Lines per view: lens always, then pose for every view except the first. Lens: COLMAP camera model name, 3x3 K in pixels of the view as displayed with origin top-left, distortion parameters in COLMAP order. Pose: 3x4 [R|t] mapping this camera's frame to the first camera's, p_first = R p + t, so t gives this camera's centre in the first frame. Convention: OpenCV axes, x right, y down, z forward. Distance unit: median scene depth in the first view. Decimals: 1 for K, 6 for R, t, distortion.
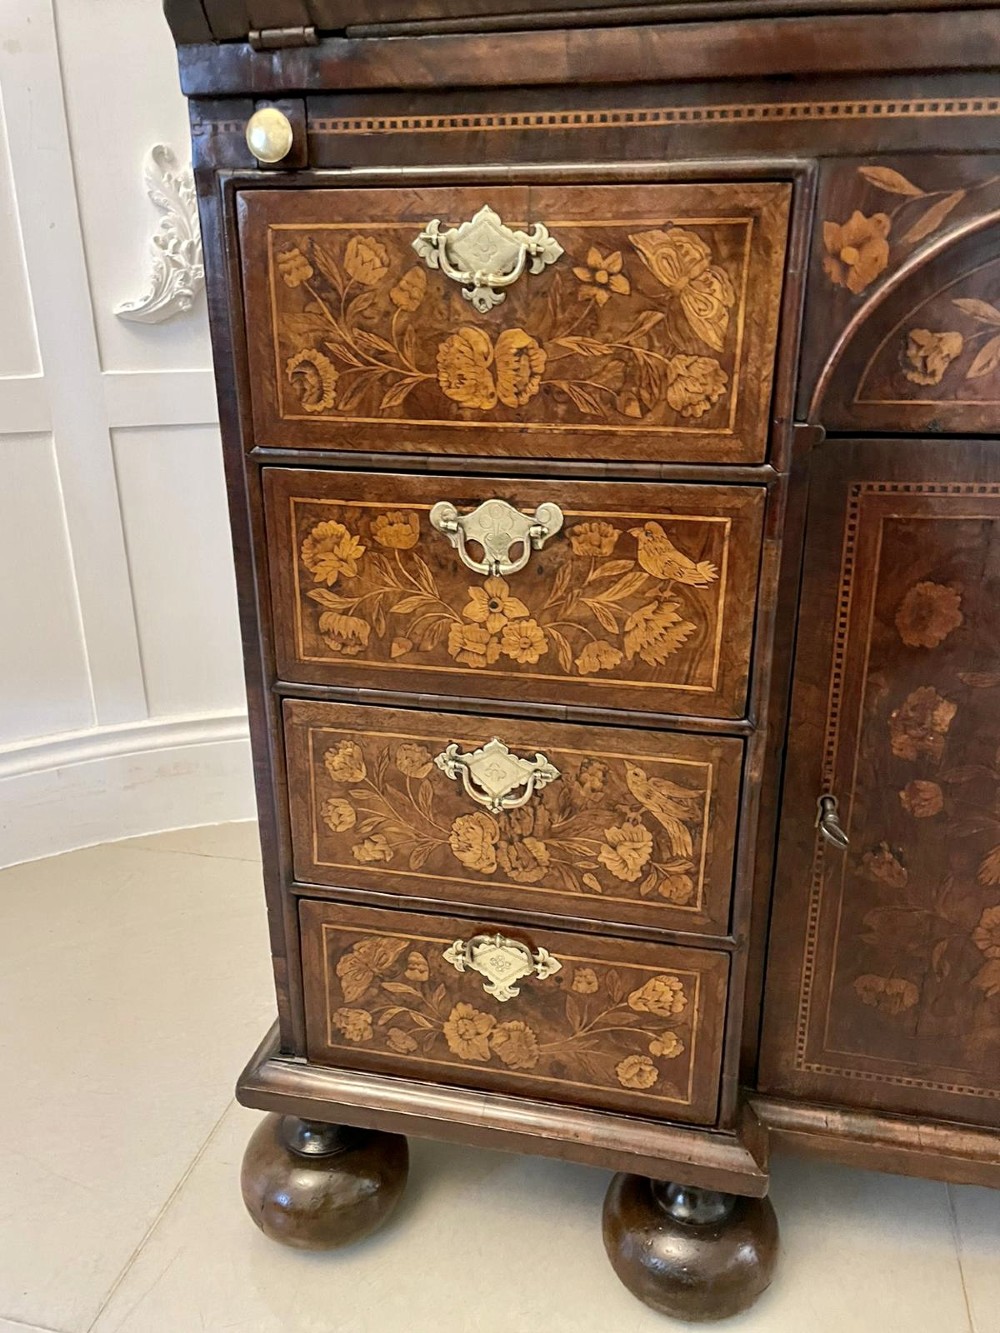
lens RADIAL K [[1012.4, 0, 500.2], [0, 1012.4, 650.7], [0, 0, 1]] dist [0.088390, -0.109568]
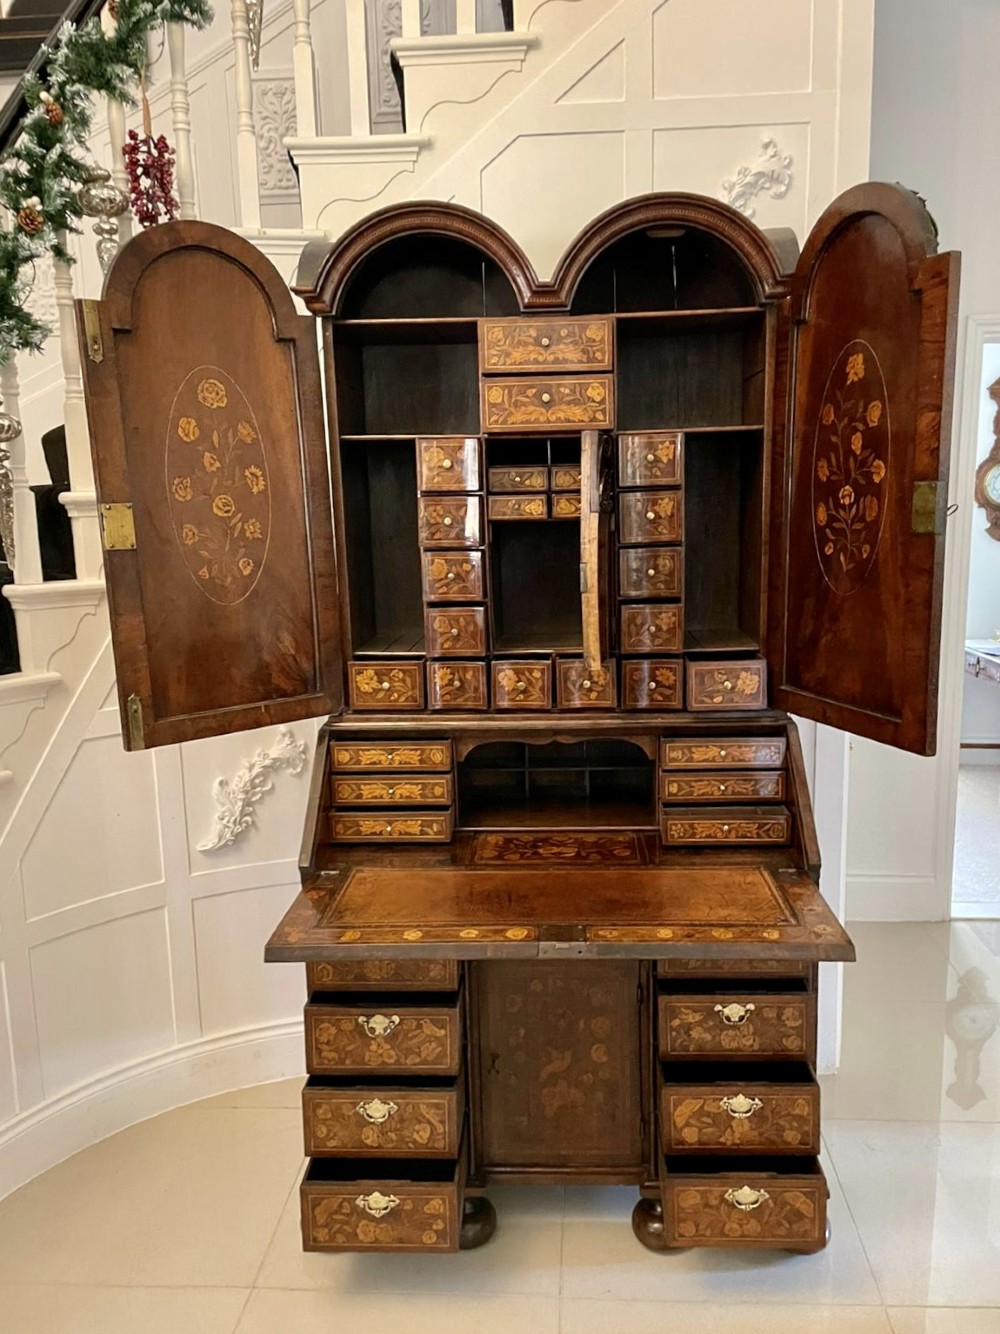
lens RADIAL K [[1013.1, 0, 508.6], [0, 1013.1, 673.5], [0, 0, 1]] dist [0.088390, -0.109568]
pose [[0.987704, -0.041891, 0.150617, -0.059937], [0.066201, 0.984862, -0.160203, -0.569175], [-0.141626, 0.168204, 0.975525, -2.431672]]
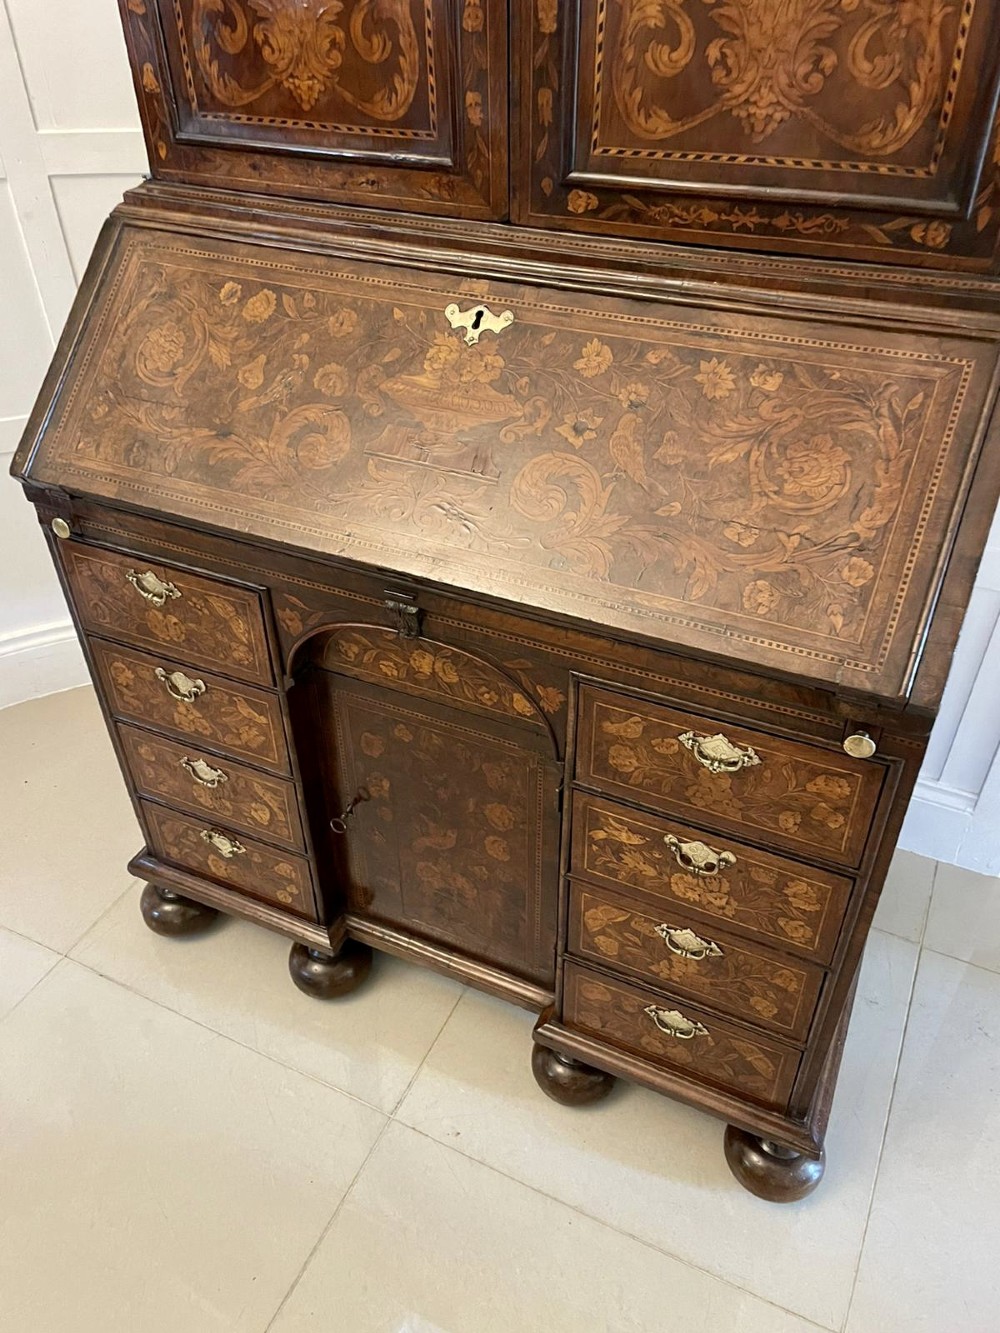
lens RADIAL K [[1012.4, 0, 488.7], [0, 1012.4, 657.1], [0, 0, 1]] dist [0.088390, -0.109568]
pose [[0.974751, 0.130322, -0.181317, 0.958641], [-0.066775, 0.944982, 0.320234, -0.855477], [0.213075, -0.300041, 0.929825, -0.827363]]
